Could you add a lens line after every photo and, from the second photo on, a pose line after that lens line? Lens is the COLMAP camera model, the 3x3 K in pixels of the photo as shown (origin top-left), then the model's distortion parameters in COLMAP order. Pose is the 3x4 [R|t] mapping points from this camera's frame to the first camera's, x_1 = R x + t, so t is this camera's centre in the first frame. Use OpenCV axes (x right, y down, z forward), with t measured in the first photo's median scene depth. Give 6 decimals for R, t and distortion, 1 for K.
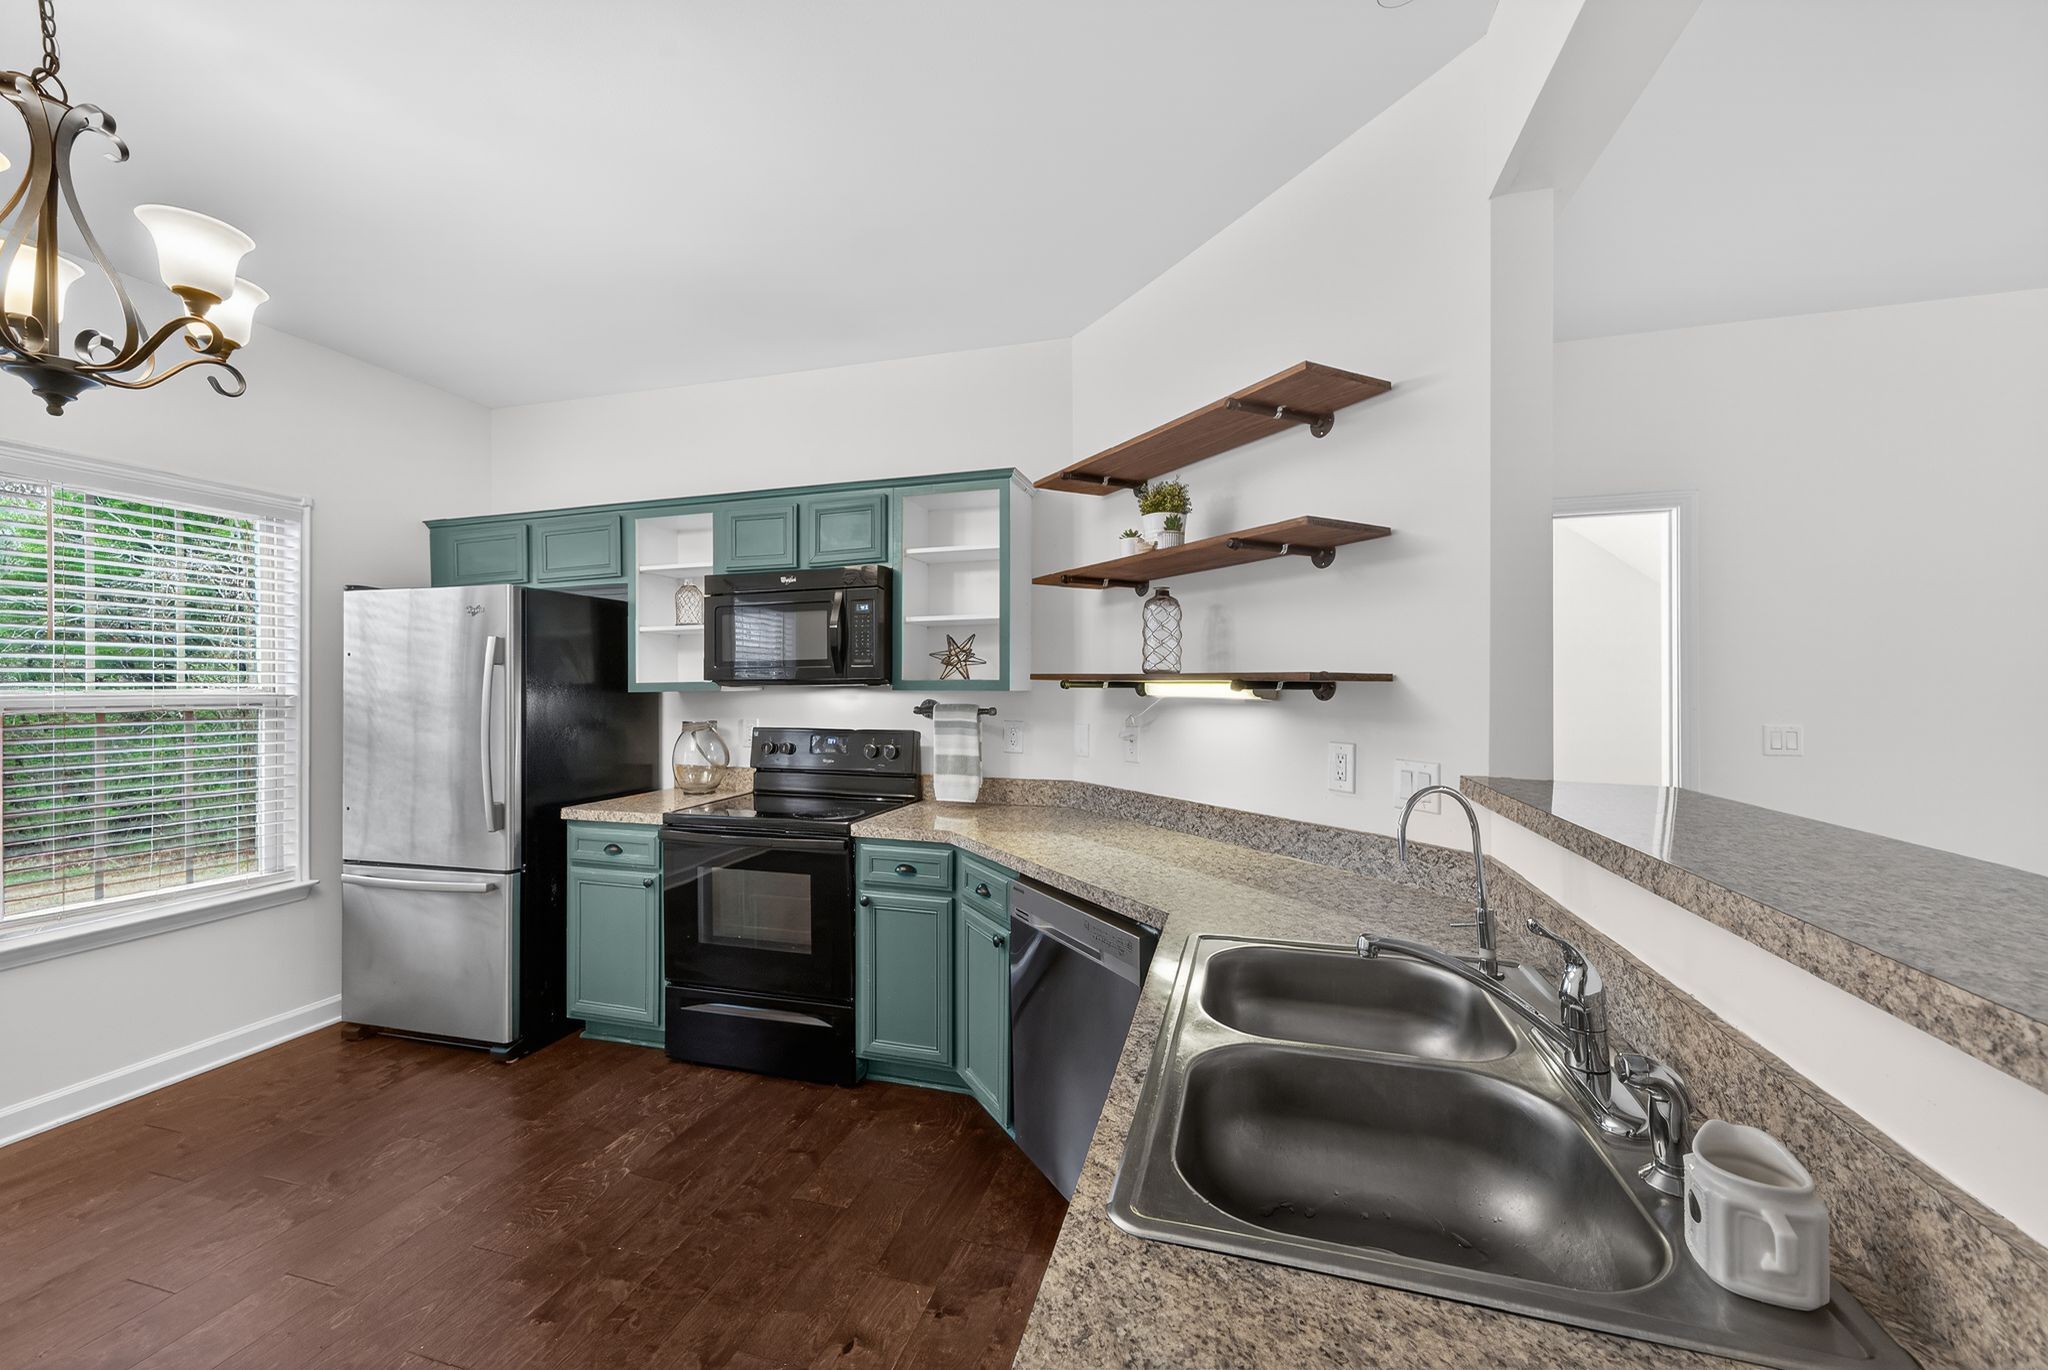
lens RADIAL K [[796.2, 0, 1021.9], [0, 796.2, 687.0], [0, 0, 1]] dist [-0.000125, 0.001822]
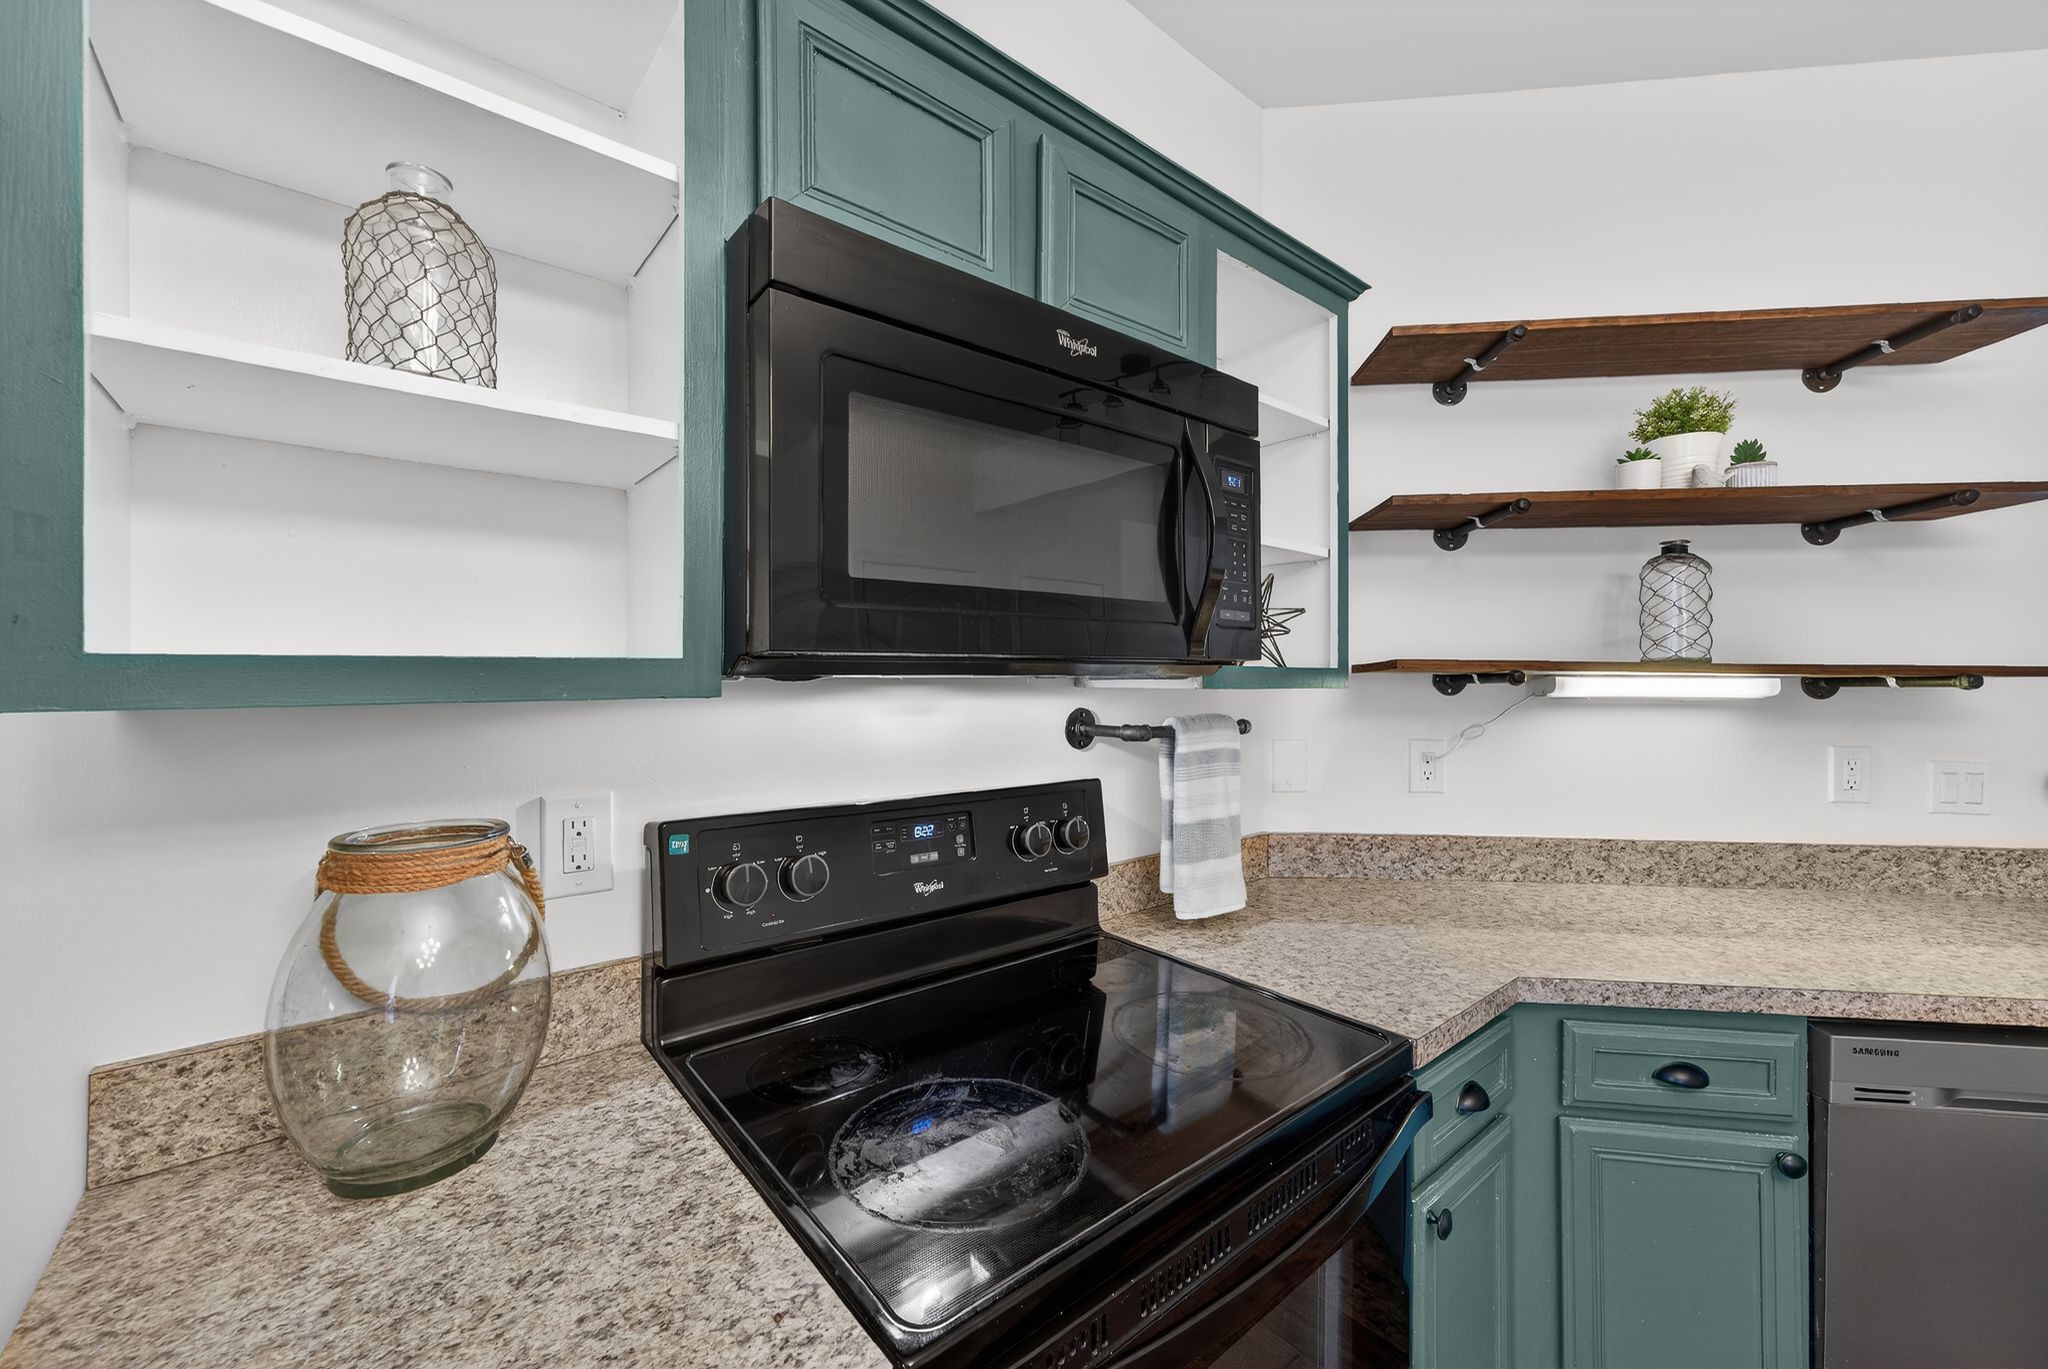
lens RADIAL K [[808.7, 0, 1052.0], [0, 808.7, 658.5], [0, 0, 1]] dist [0.001433, 0.000285]
pose [[0.567747, 0.017462, 0.823018, -0.626432], [-0.005305, 0.999832, -0.017554, -0.005027], [-0.823186, 0.005600, 0.567744, 0.911278]]
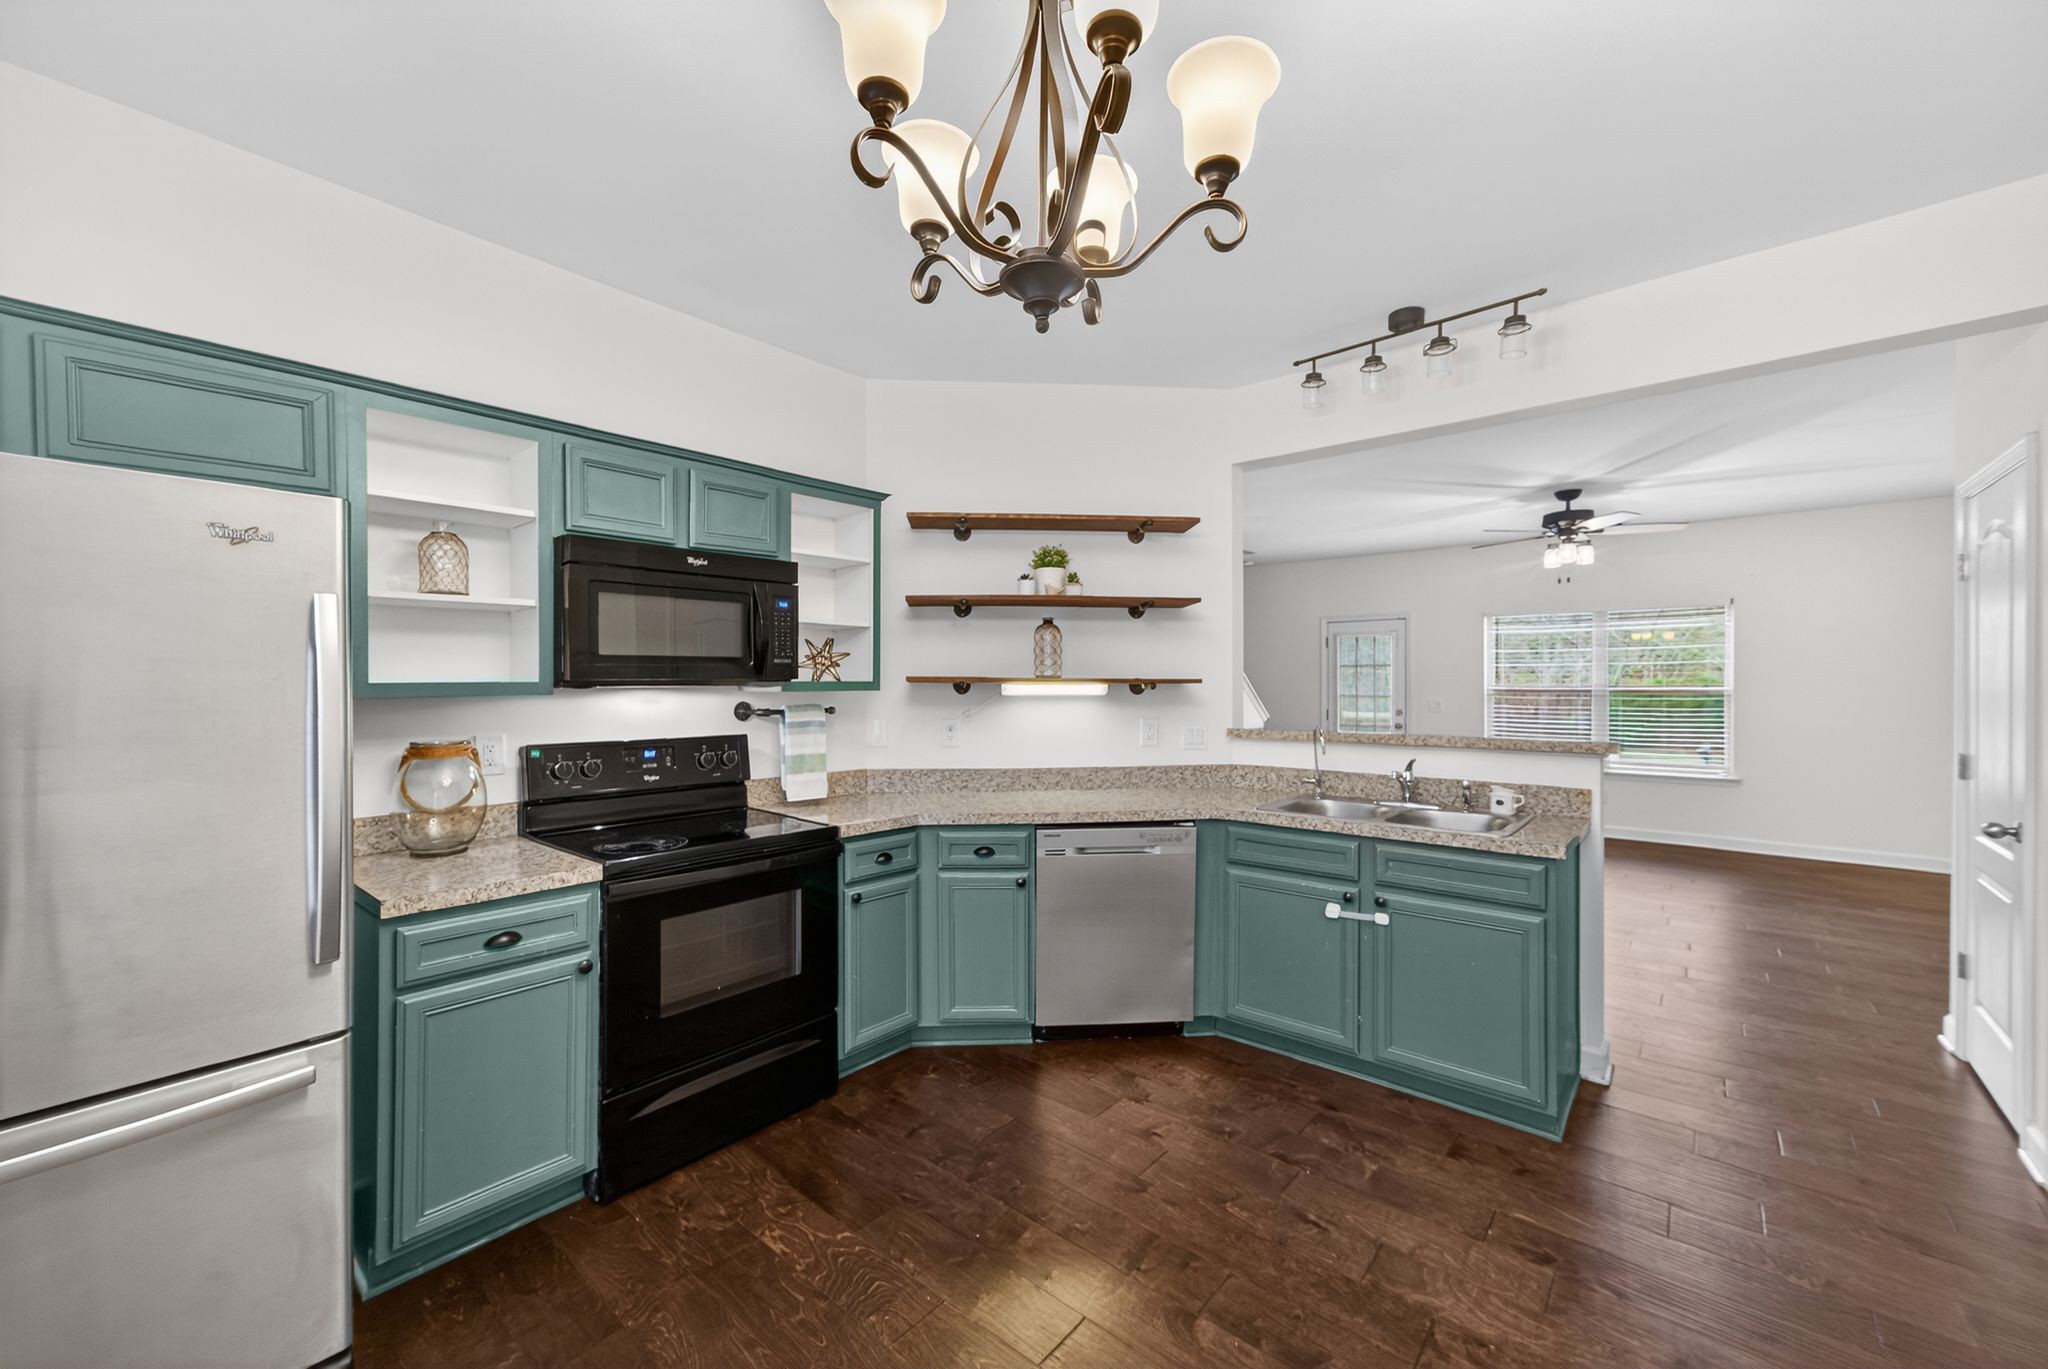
lens RADIAL K [[796.2, 0, 1021.9], [0, 796.2, 686.5], [0, 0, 1]] dist [-0.000125, 0.001822]
pose [[0.423329, -0.002897, 0.905971, -1.010980], [-0.000432, 0.999994, 0.003399, -0.005745], [-0.905976, -0.001830, 0.423326, 0.369175]]
